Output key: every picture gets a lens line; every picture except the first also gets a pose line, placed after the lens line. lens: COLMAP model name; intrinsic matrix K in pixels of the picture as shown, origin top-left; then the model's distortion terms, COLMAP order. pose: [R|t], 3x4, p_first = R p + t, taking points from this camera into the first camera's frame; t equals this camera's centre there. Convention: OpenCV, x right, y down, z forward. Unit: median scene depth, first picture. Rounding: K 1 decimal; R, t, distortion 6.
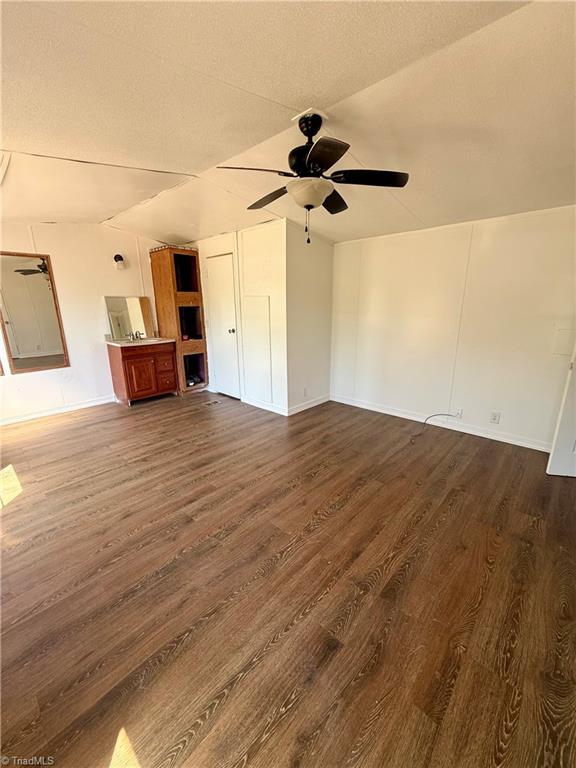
lens RADIAL K [[309.0, 0, 288.0], [0, 309.0, 384.0], [0, 0, 1]] dist [-0.000834, 0.000605]
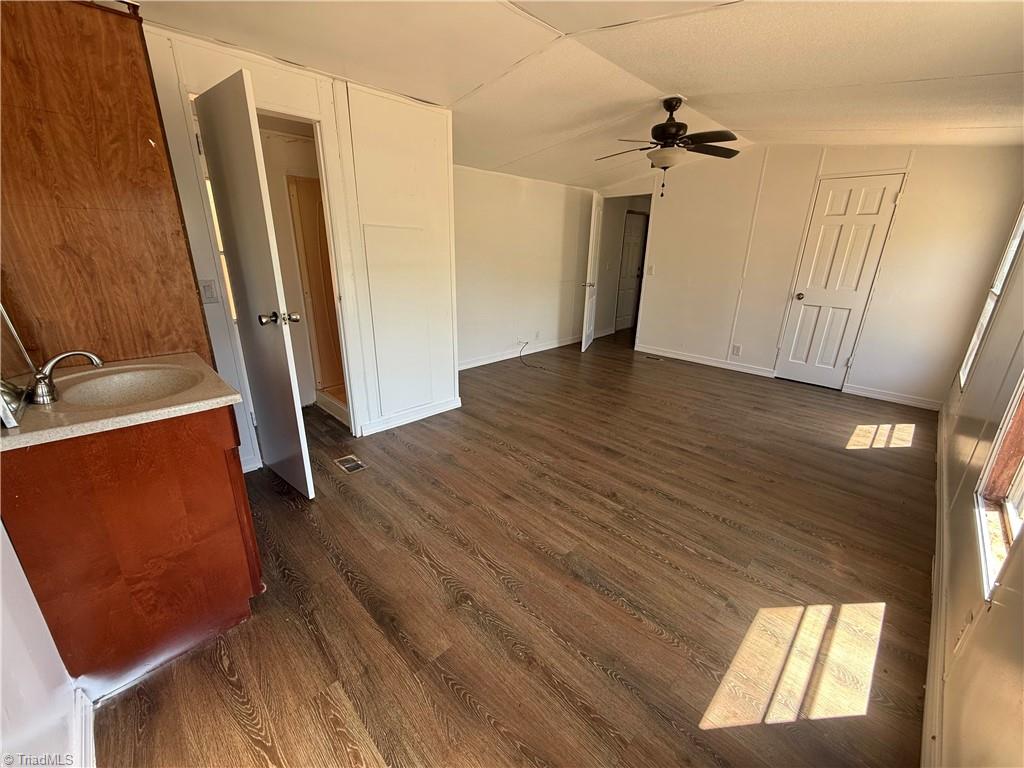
lens RADIAL K [[409.9, 0, 509.5], [0, 409.9, 389.5], [0, 0, 1]] dist [0.000633, 0.000171]
pose [[0.046066, -0.316726, 0.947398, -1.305532], [0.237693, 0.924640, 0.297561, -0.274743], [-0.970247, 0.211483, 0.117878, 1.152463]]
